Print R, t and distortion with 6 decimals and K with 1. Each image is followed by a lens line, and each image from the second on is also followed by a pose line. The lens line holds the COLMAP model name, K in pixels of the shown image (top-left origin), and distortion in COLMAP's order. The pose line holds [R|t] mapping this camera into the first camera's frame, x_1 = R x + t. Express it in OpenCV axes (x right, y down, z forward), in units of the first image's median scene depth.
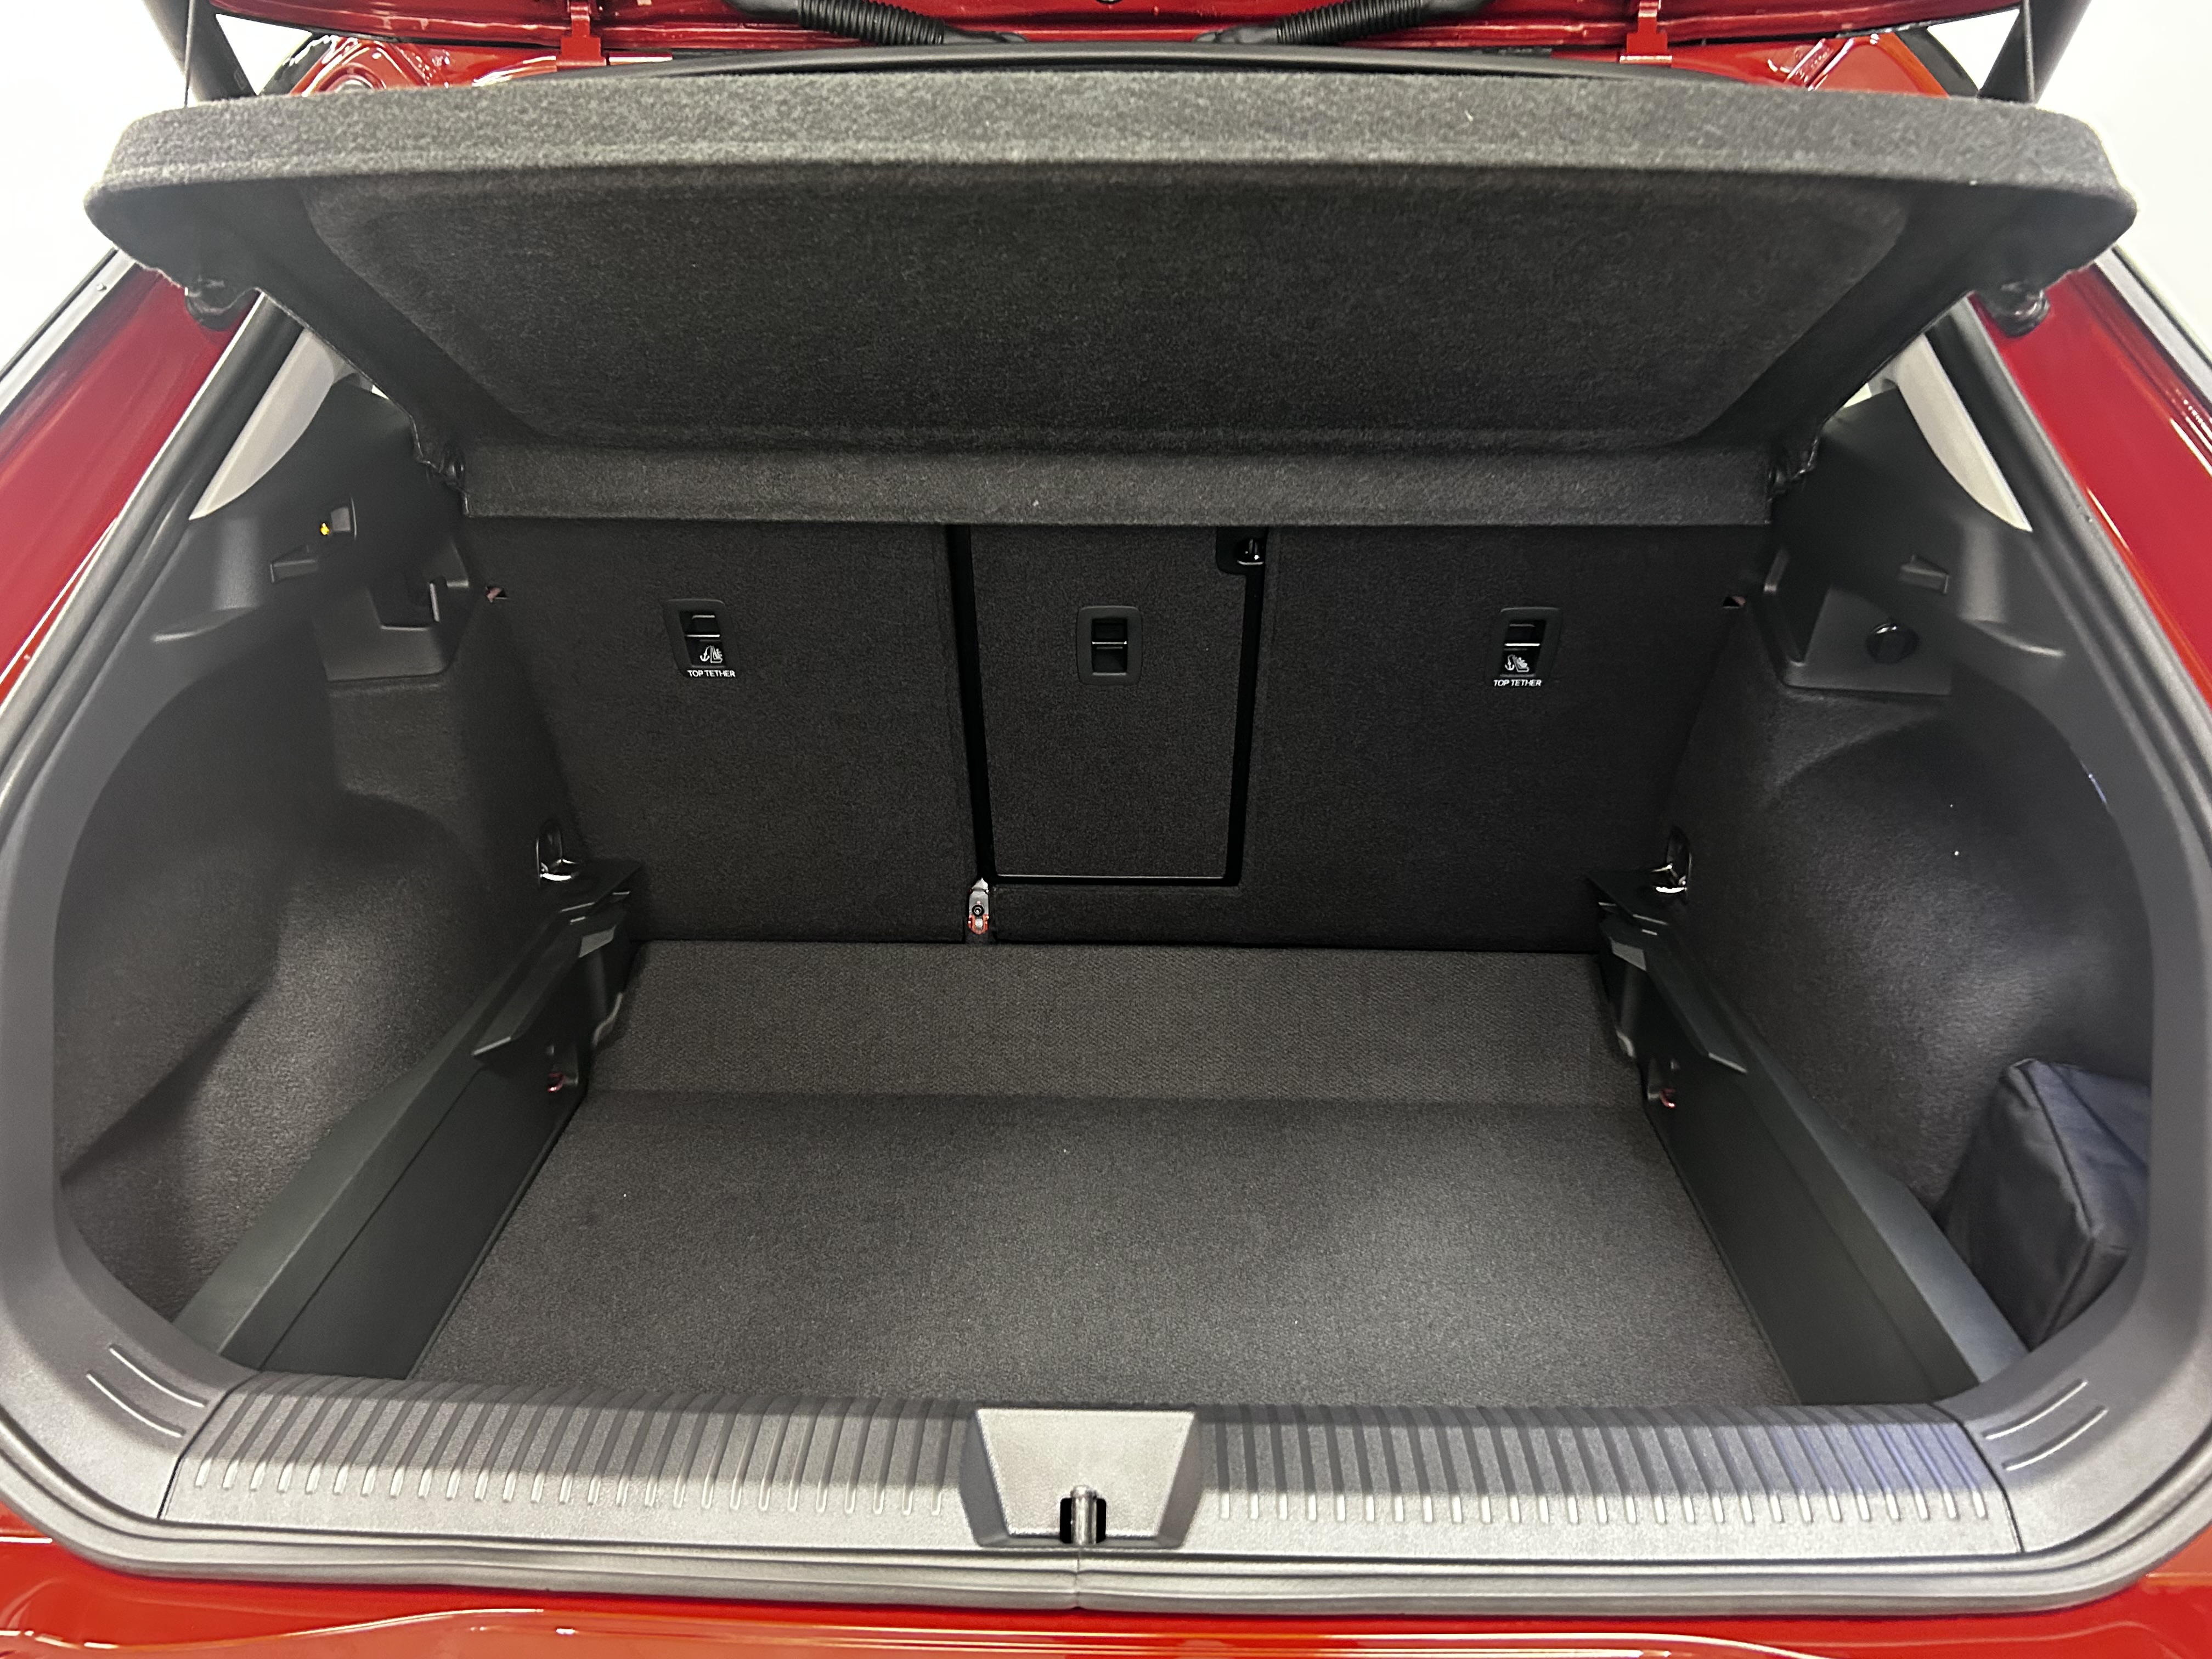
lens RADIAL K [[1755.7, 0, 1106.7], [0, 1755.7, 825.9], [0, 0, 1]] dist [0.007118, -0.012007]
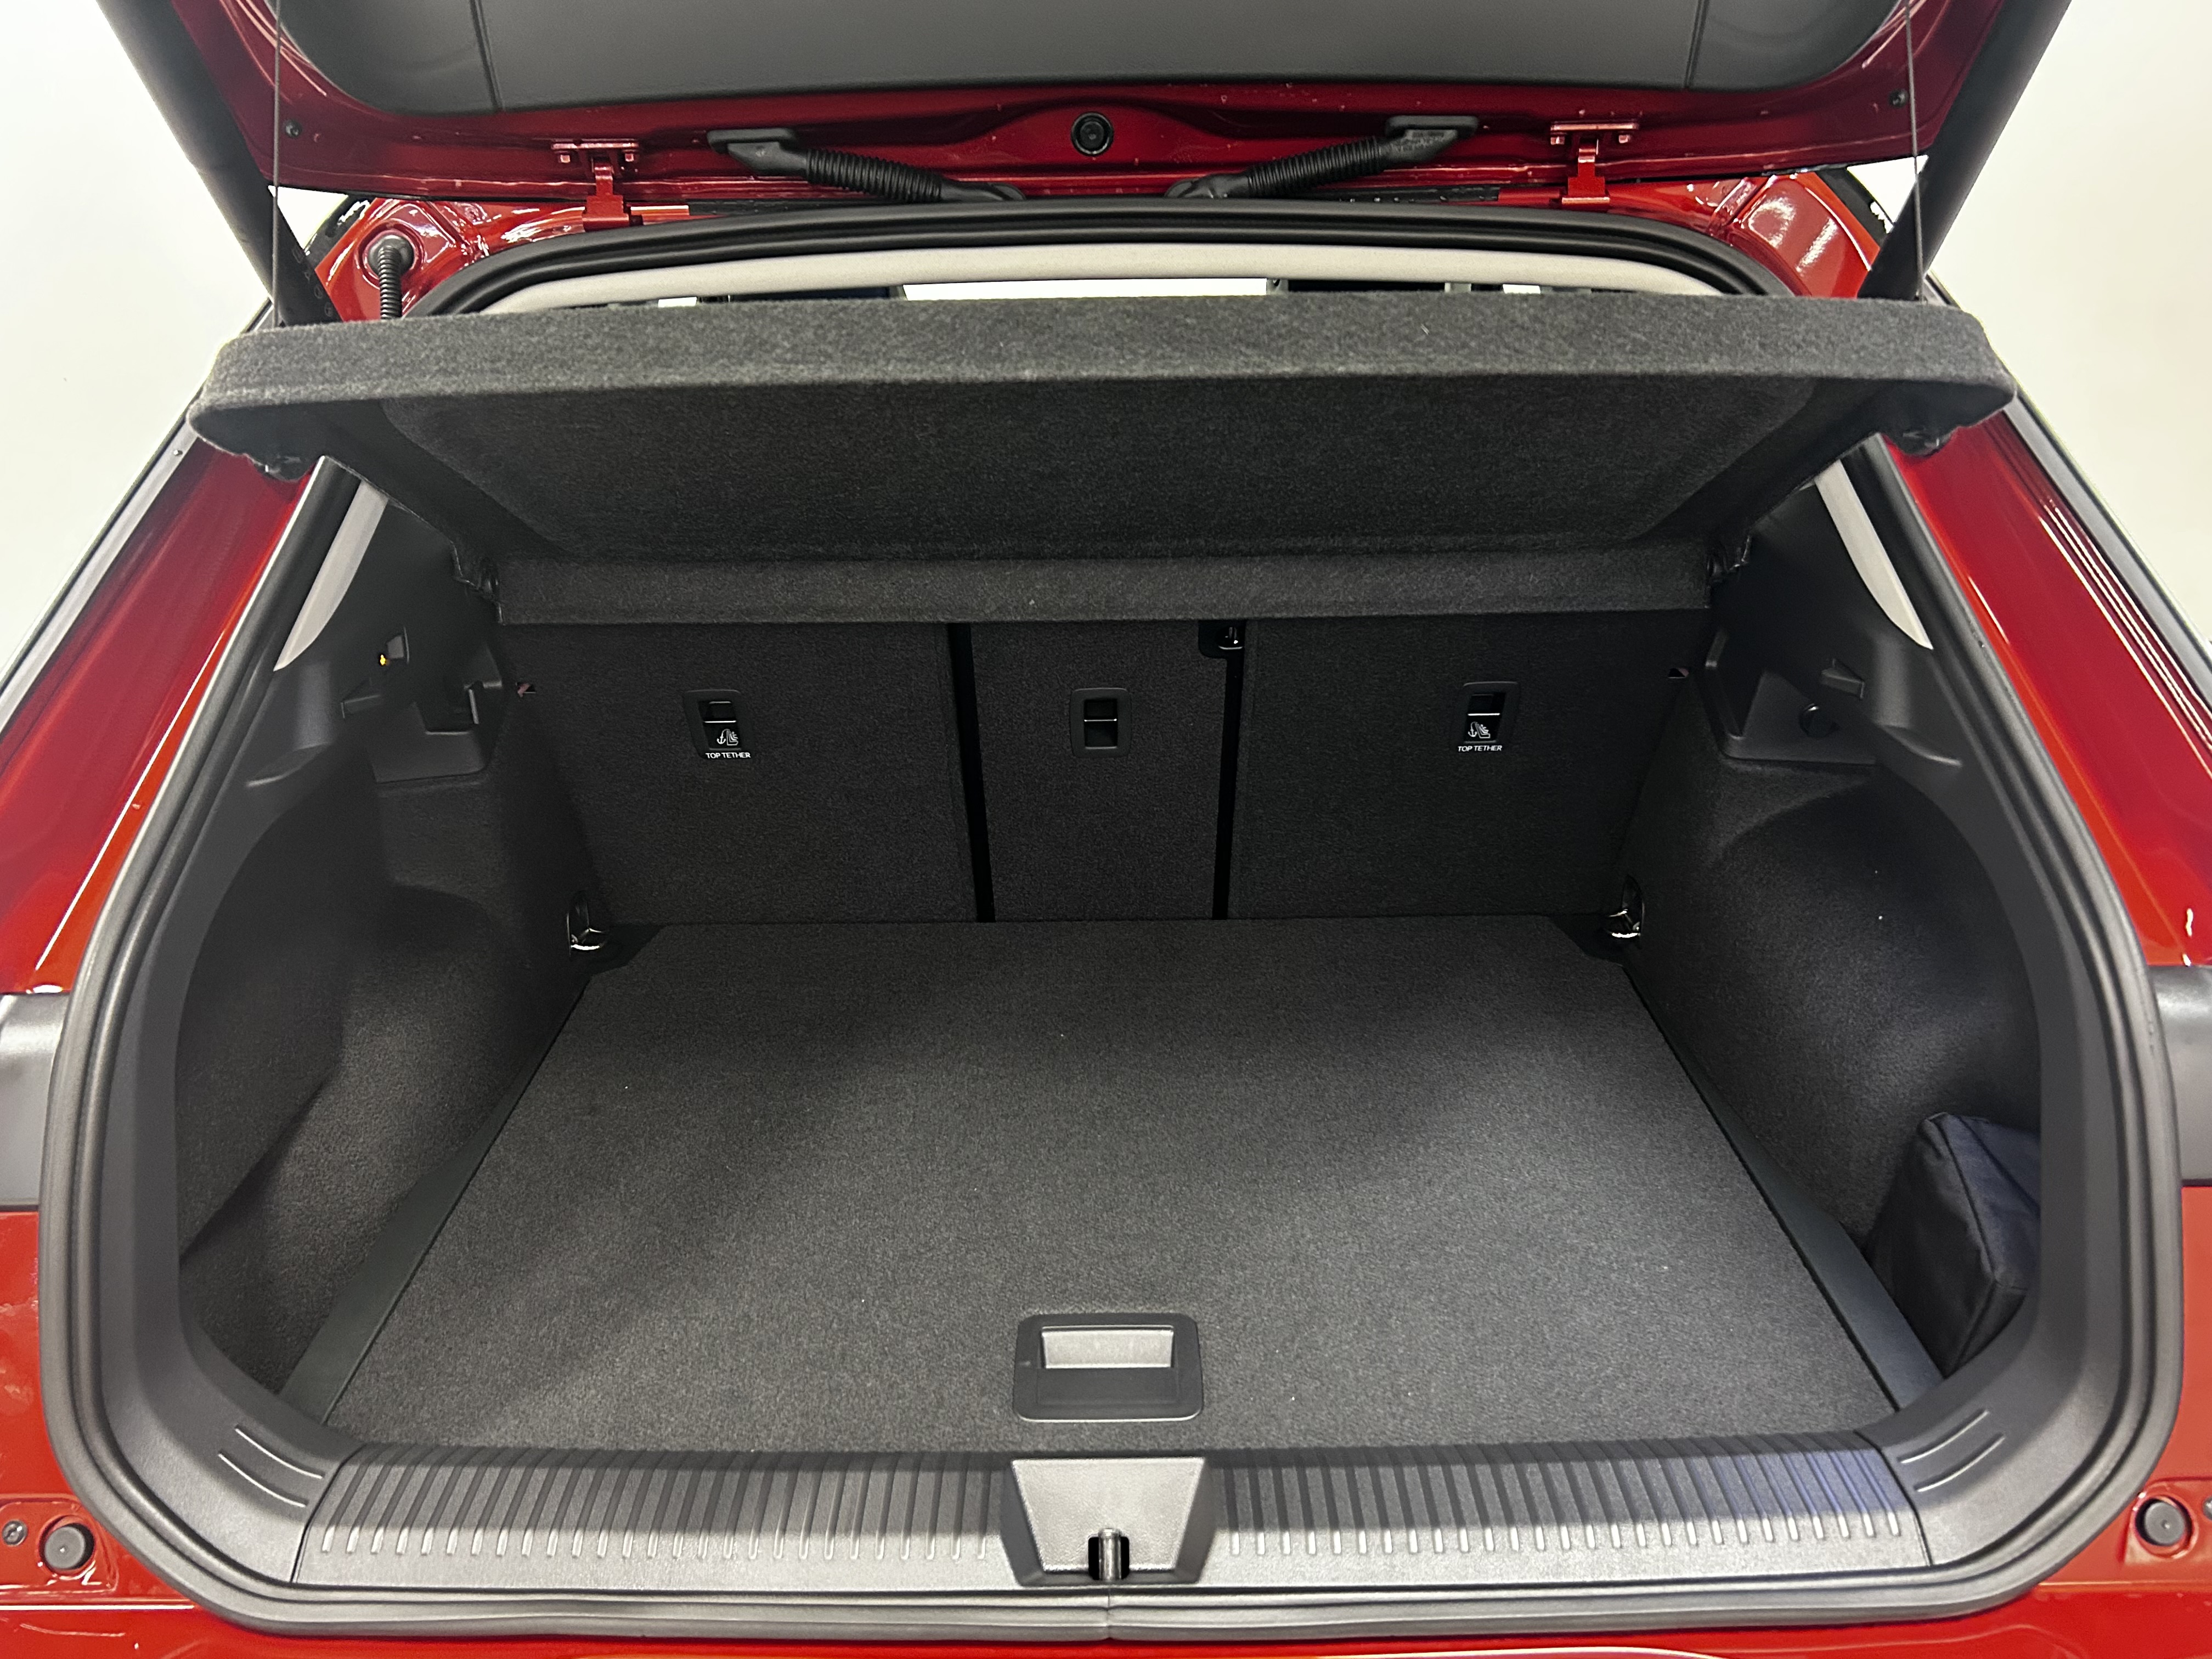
lens RADIAL K [[1755.7, 0, 1103.5], [0, 1755.7, 833.3], [0, 0, 1]] dist [0.007118, -0.012007]
pose [[0.999631, -0.023170, 0.014157, -0.020985], [0.022923, 0.999586, 0.017365, -0.084771], [-0.014554, -0.017034, 0.999749, -0.115271]]
